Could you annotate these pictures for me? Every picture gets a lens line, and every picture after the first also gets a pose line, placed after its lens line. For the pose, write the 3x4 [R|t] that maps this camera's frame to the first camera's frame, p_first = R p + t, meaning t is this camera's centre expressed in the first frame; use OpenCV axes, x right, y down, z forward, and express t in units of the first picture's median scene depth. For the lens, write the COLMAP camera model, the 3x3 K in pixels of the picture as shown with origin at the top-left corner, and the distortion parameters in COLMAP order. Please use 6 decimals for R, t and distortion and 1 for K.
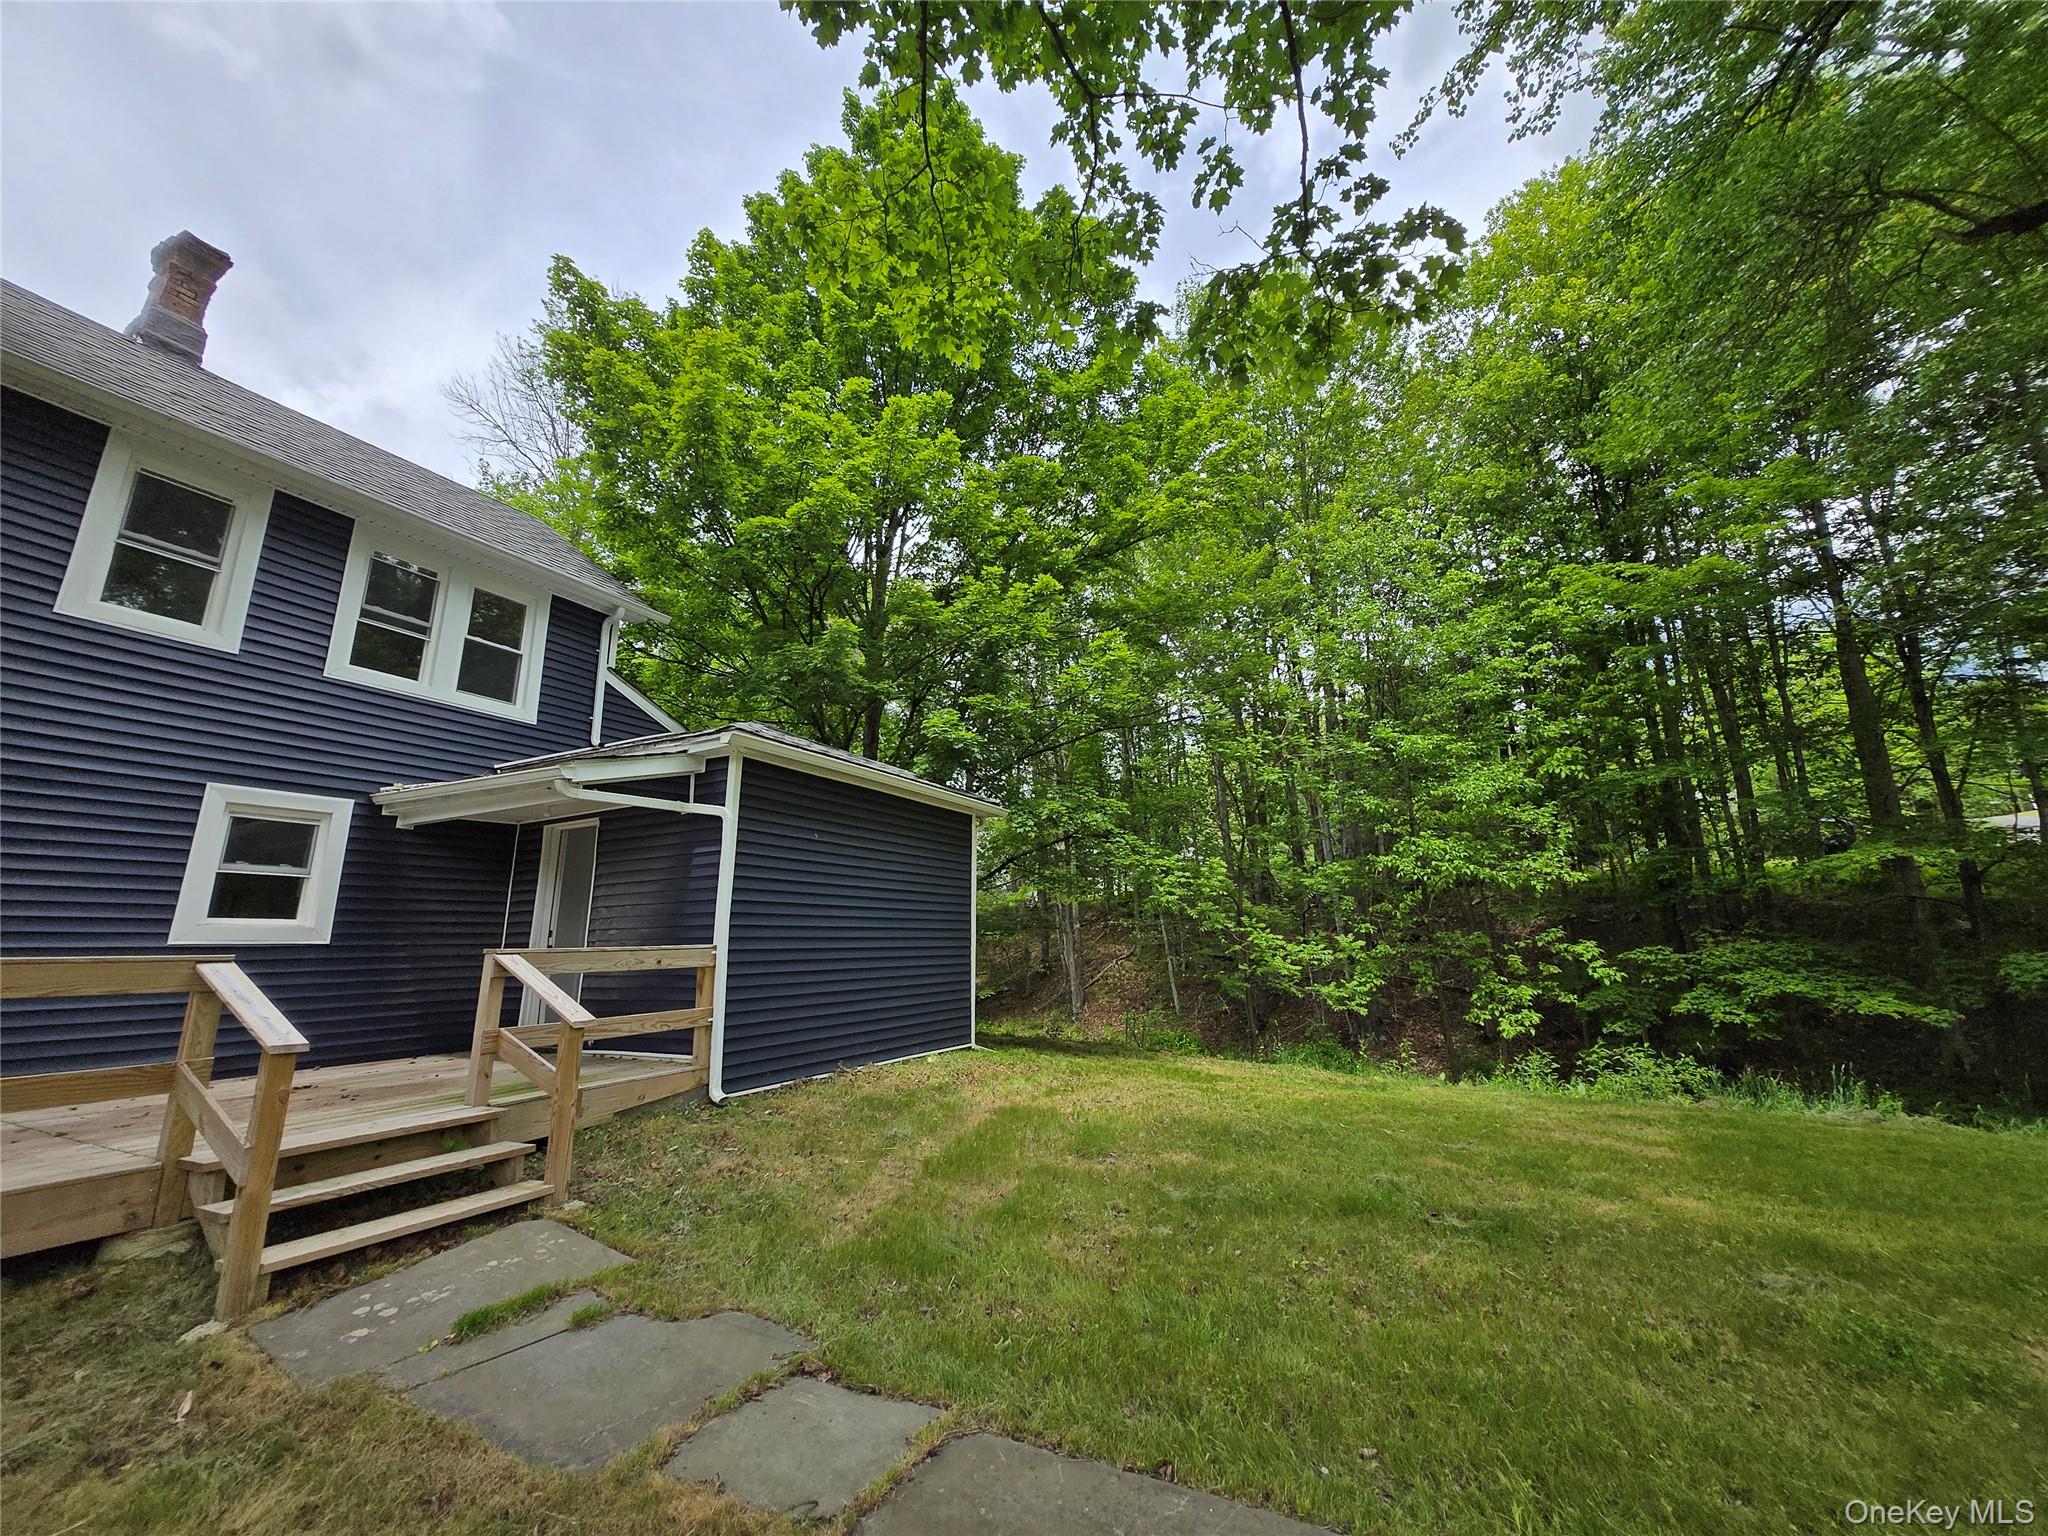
lens RADIAL K [[806.2, 0, 1036.0], [0, 806.2, 745.3], [0, 0, 1]] dist [0.000247, -0.000229]
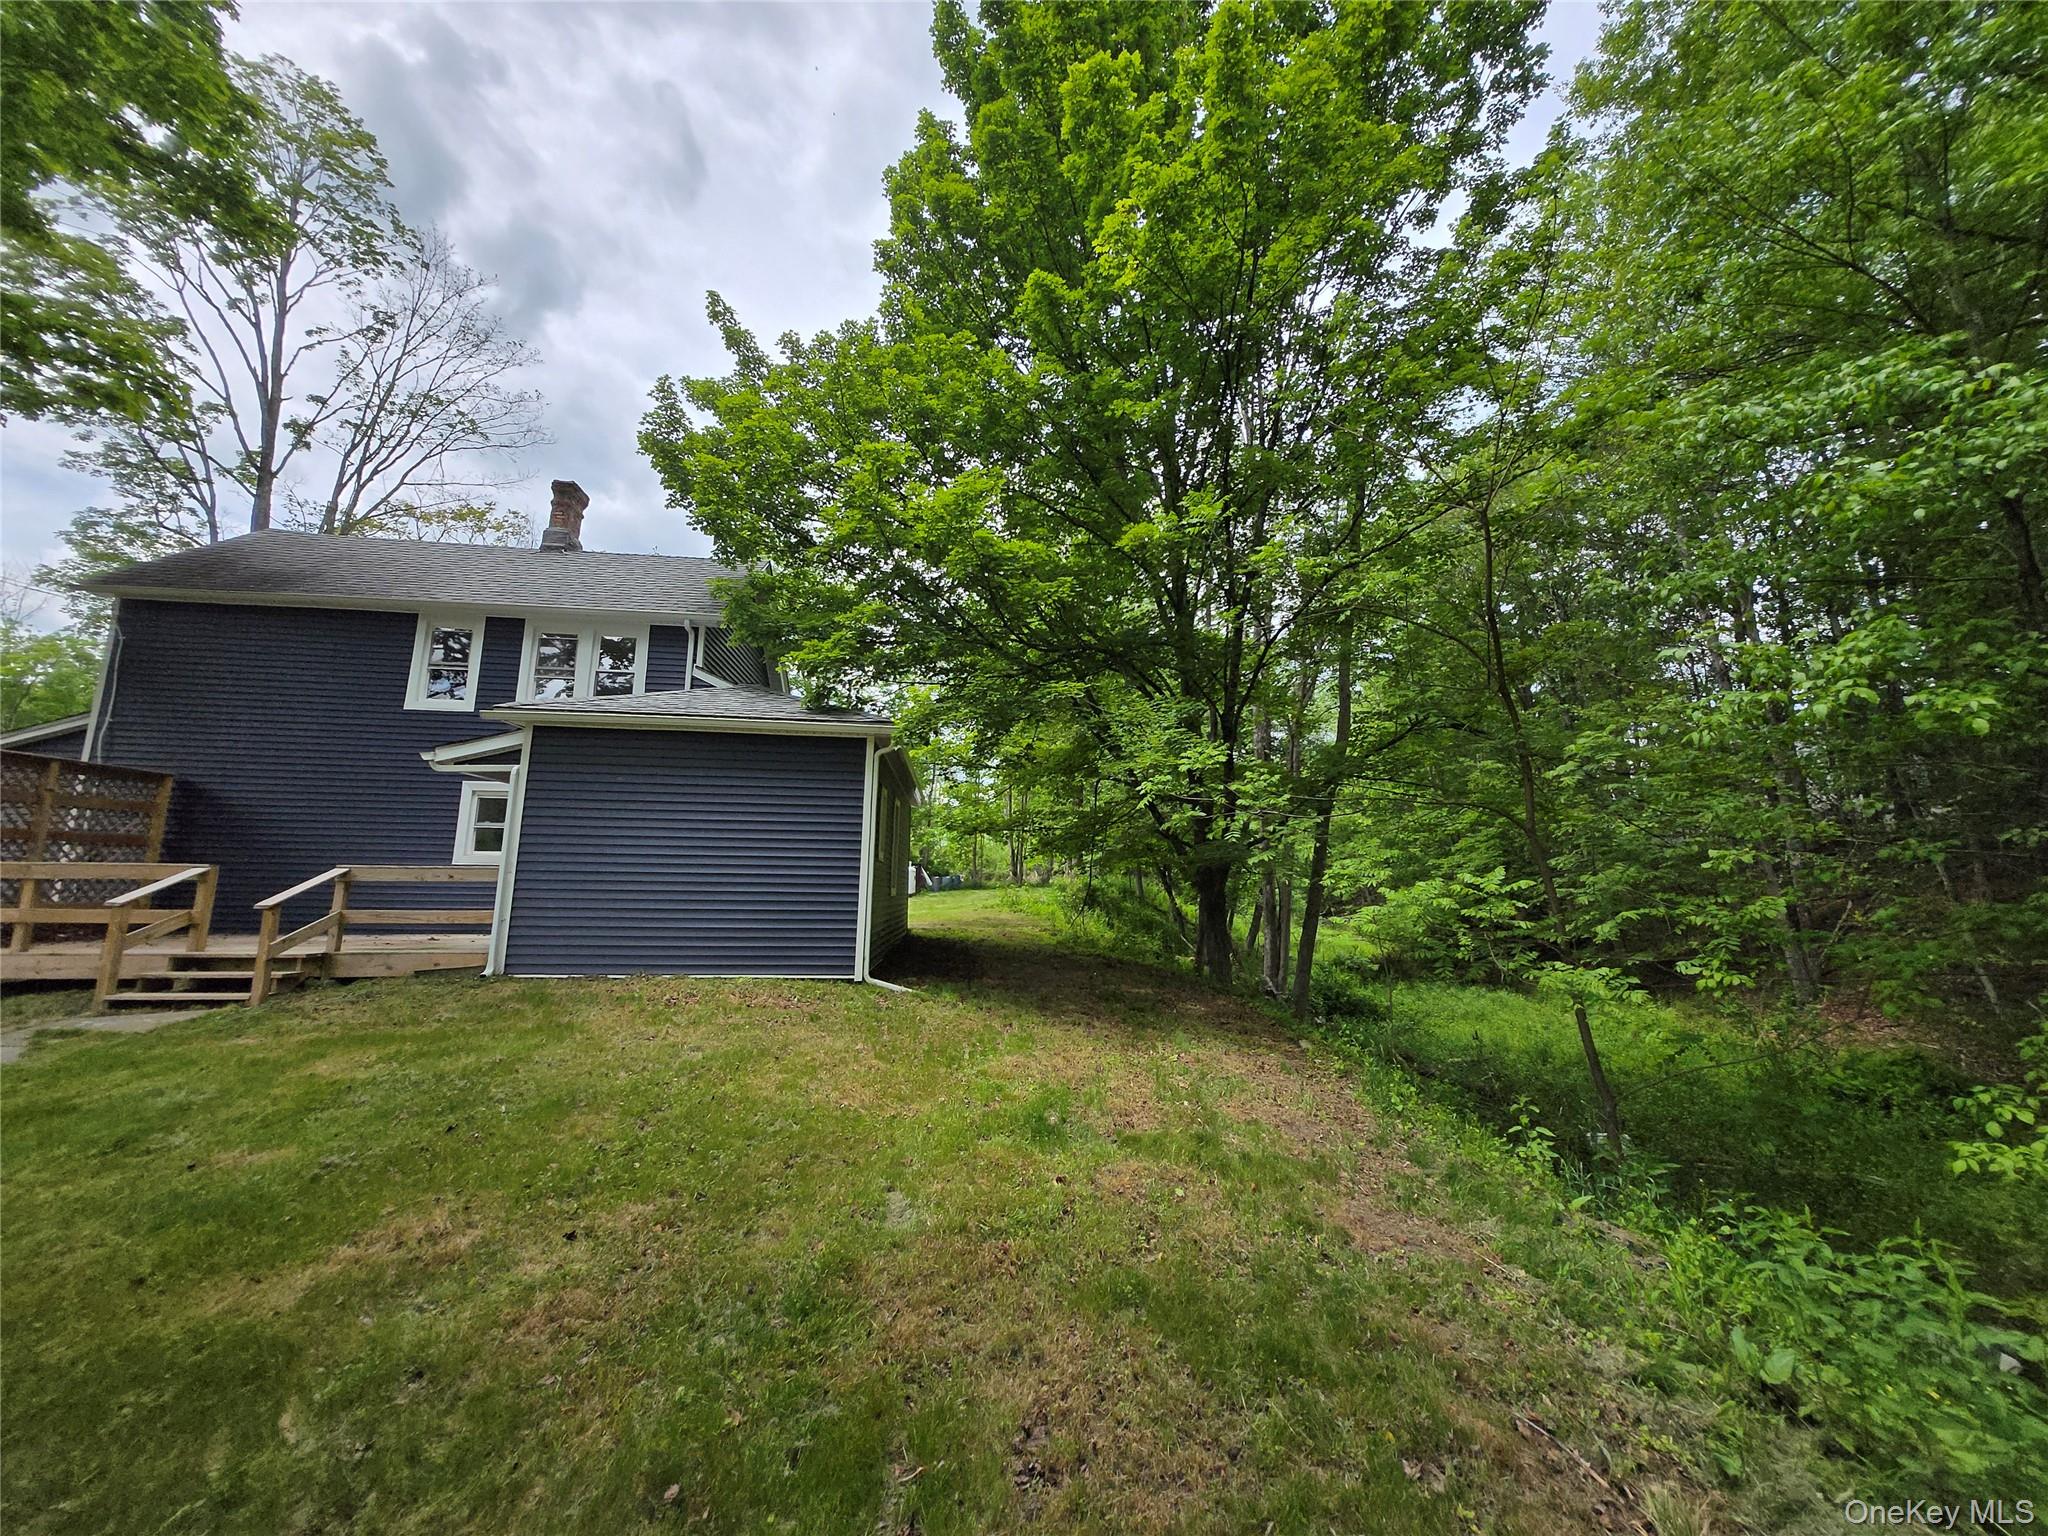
lens RADIAL K [[808.4, 0, 1042.4], [0, 808.4, 755.5], [0, 0, 1]] dist [0.002401, 0.000271]
pose [[0.545915, -0.111864, -0.830340, 1.147896], [0.180829, 0.983420, -0.013599, 0.225607], [0.818094, -0.142726, 0.557092, 0.922607]]
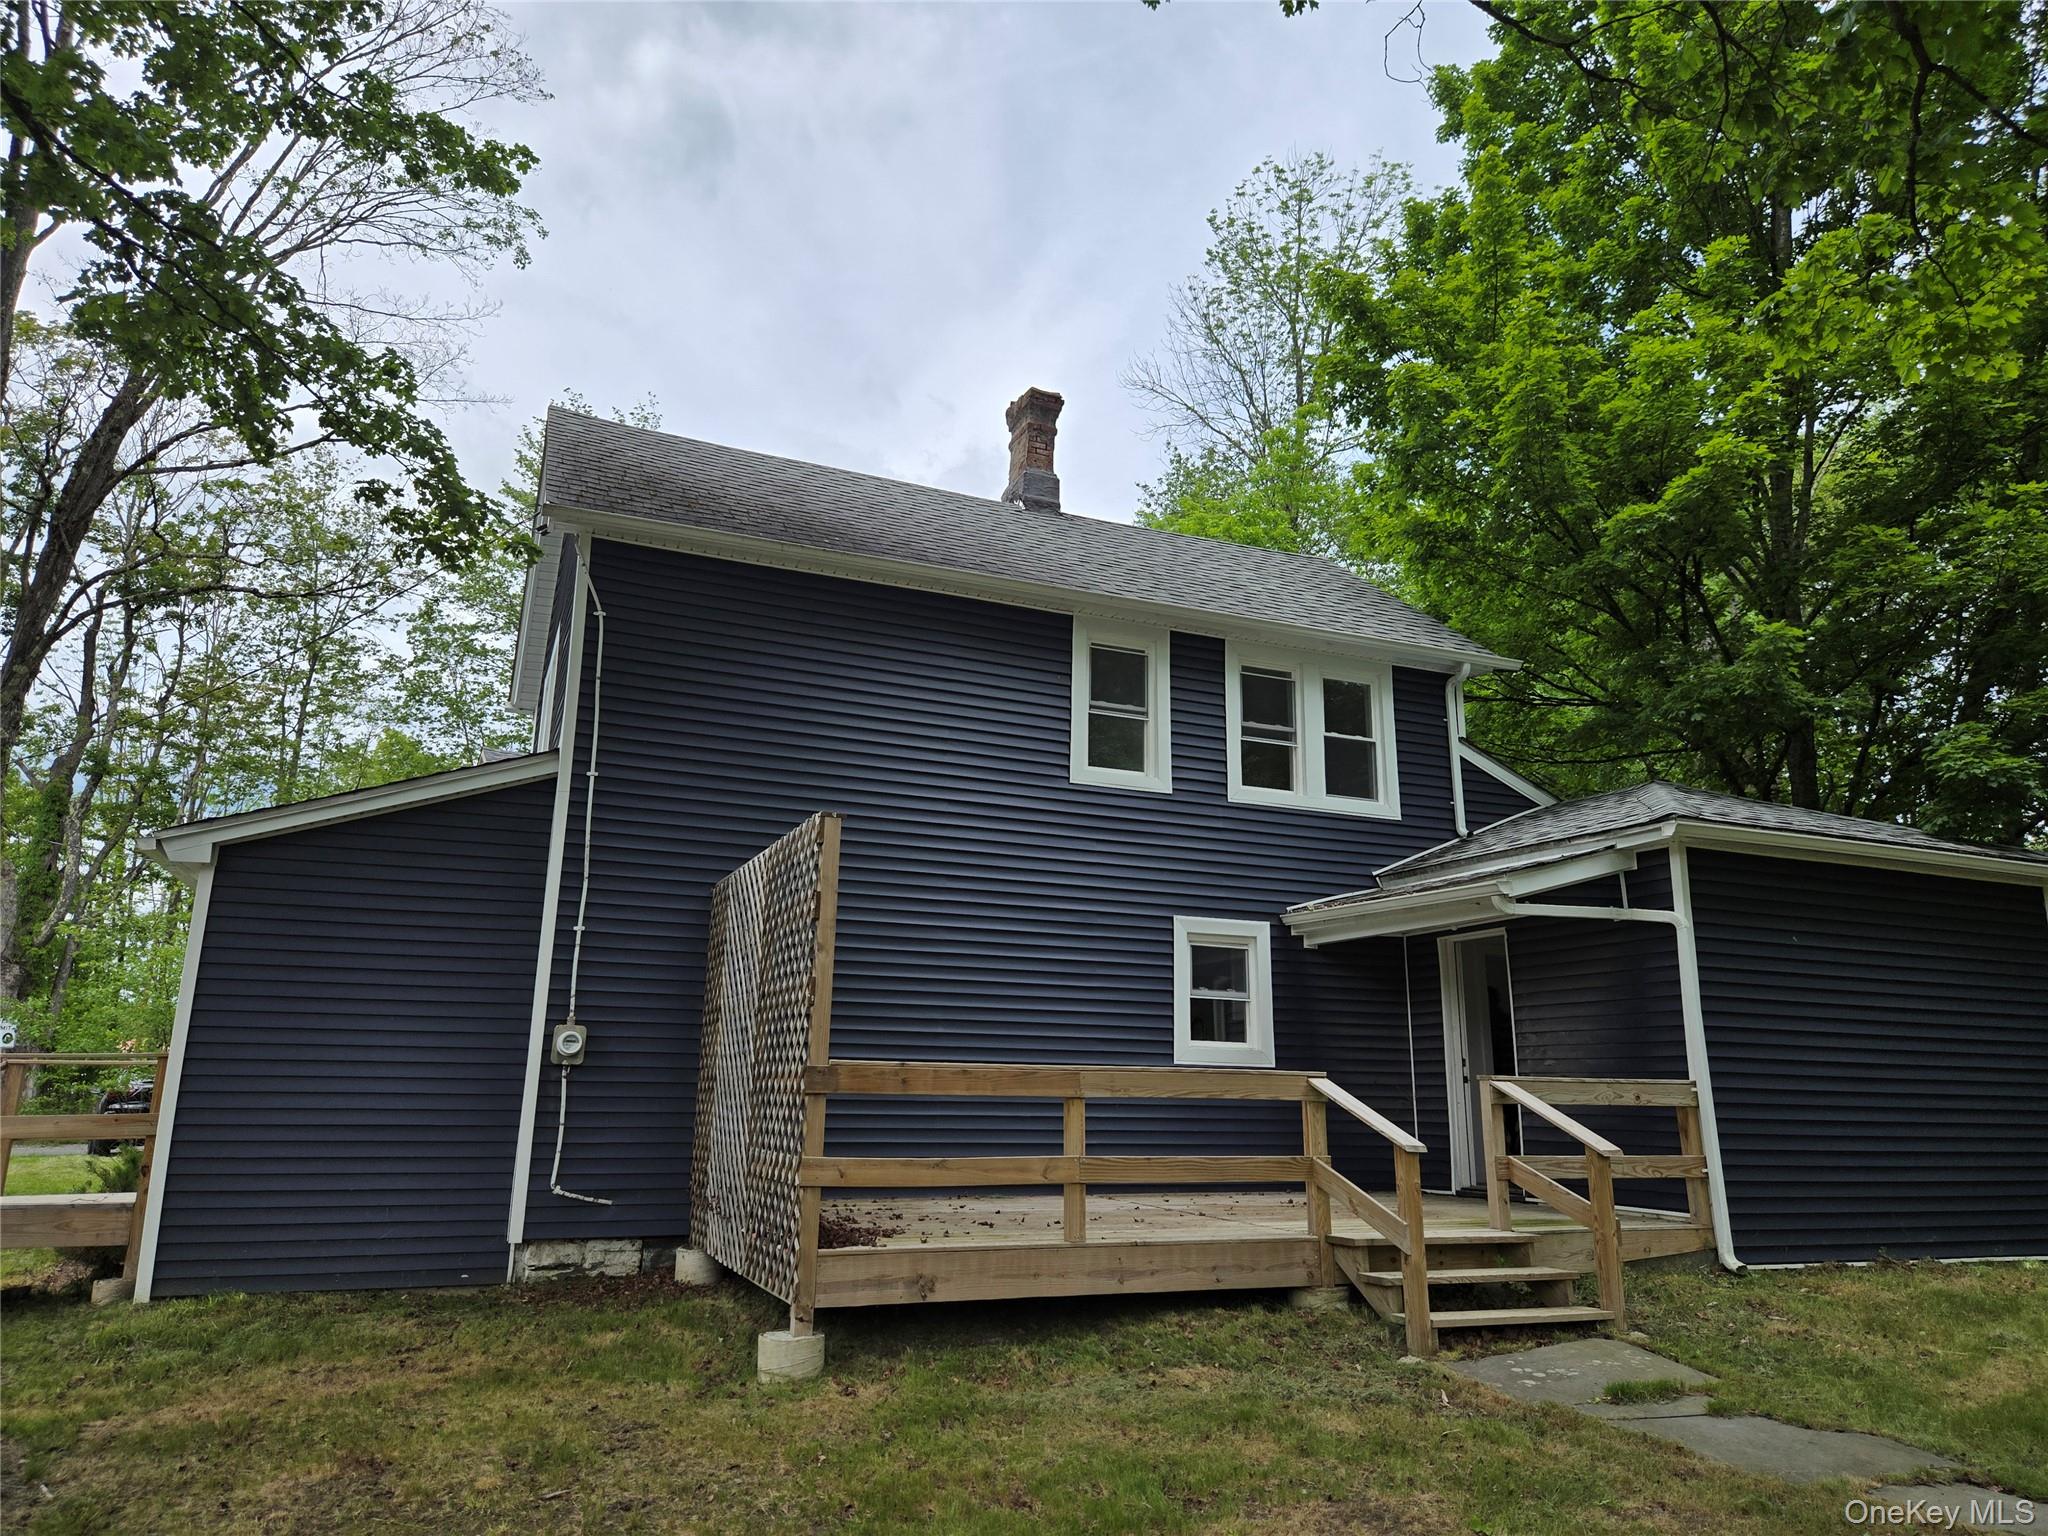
lens RADIAL K [[1389.0, 0, 1029.8], [0, 1389.0, 749.3], [0, 0, 1]] dist [0.076849, -0.062623]
pose [[0.774096, -0.124732, -0.620659, 0.014809], [0.125585, 0.991169, -0.042561, -0.105210], [0.620487, -0.044999, 0.782925, -0.504178]]
